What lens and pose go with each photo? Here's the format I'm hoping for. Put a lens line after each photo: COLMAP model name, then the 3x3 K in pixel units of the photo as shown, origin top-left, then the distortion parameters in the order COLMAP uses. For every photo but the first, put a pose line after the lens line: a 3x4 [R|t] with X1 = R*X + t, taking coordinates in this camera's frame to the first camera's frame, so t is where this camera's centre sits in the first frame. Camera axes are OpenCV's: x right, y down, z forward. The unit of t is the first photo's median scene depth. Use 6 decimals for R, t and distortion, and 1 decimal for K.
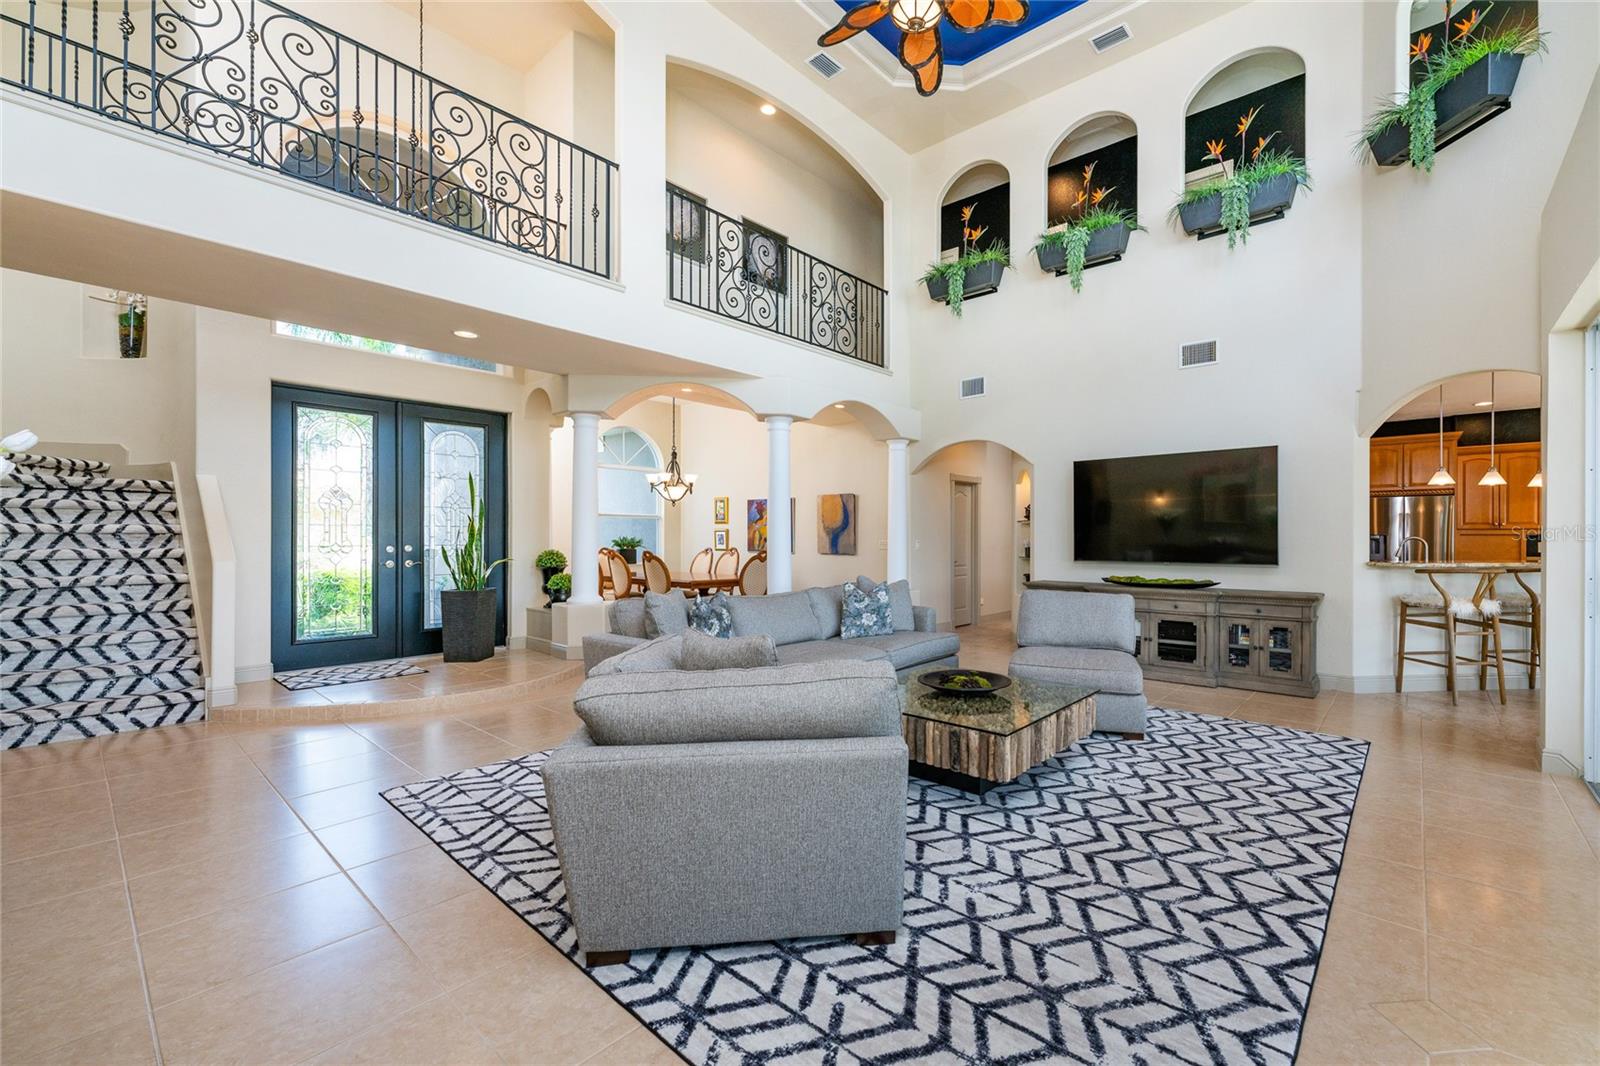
lens RADIAL K [[654.0, 0, 837.6], [0, 654.0, 542.9], [0, 0, 1]] dist [0.002470, -0.000053]
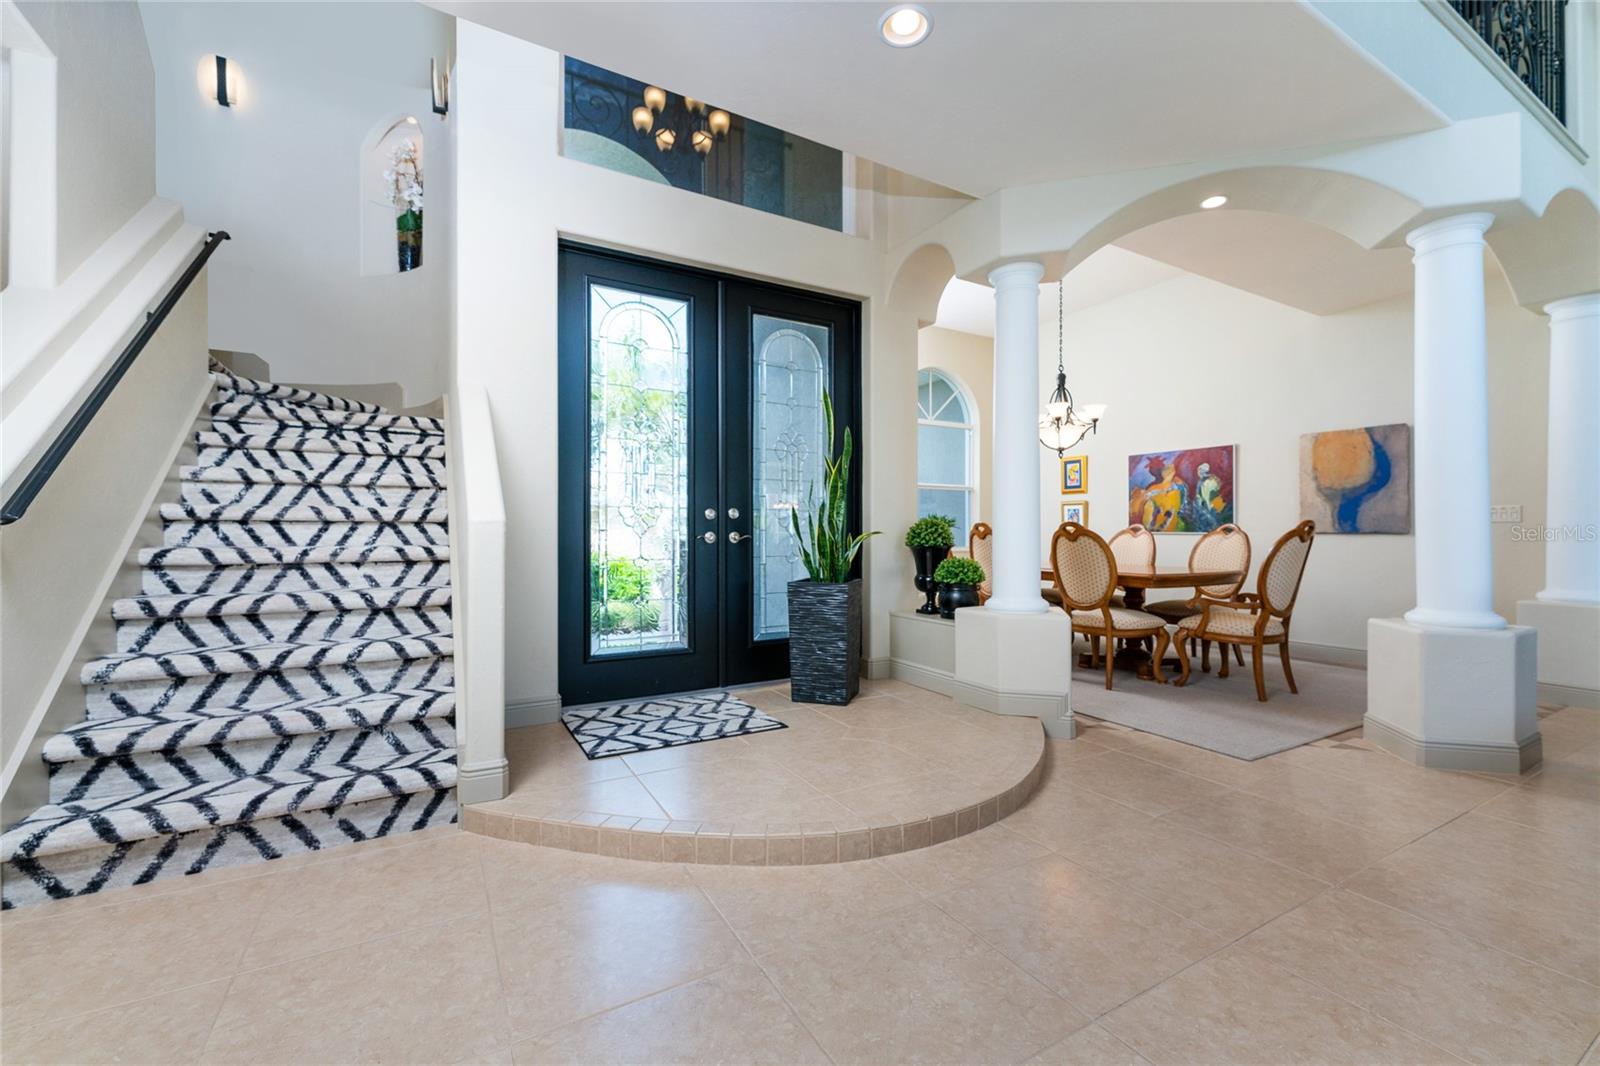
lens RADIAL K [[641.4, 0, 796.7], [0, 641.4, 542.6], [0, 0, 1]] dist [0.000940, 0.000102]
pose [[0.941017, 0.002398, -0.338350, -0.445618], [-0.000810, 0.999988, 0.004836, 0.038072], [0.338358, -0.004276, 0.941008, 0.504403]]
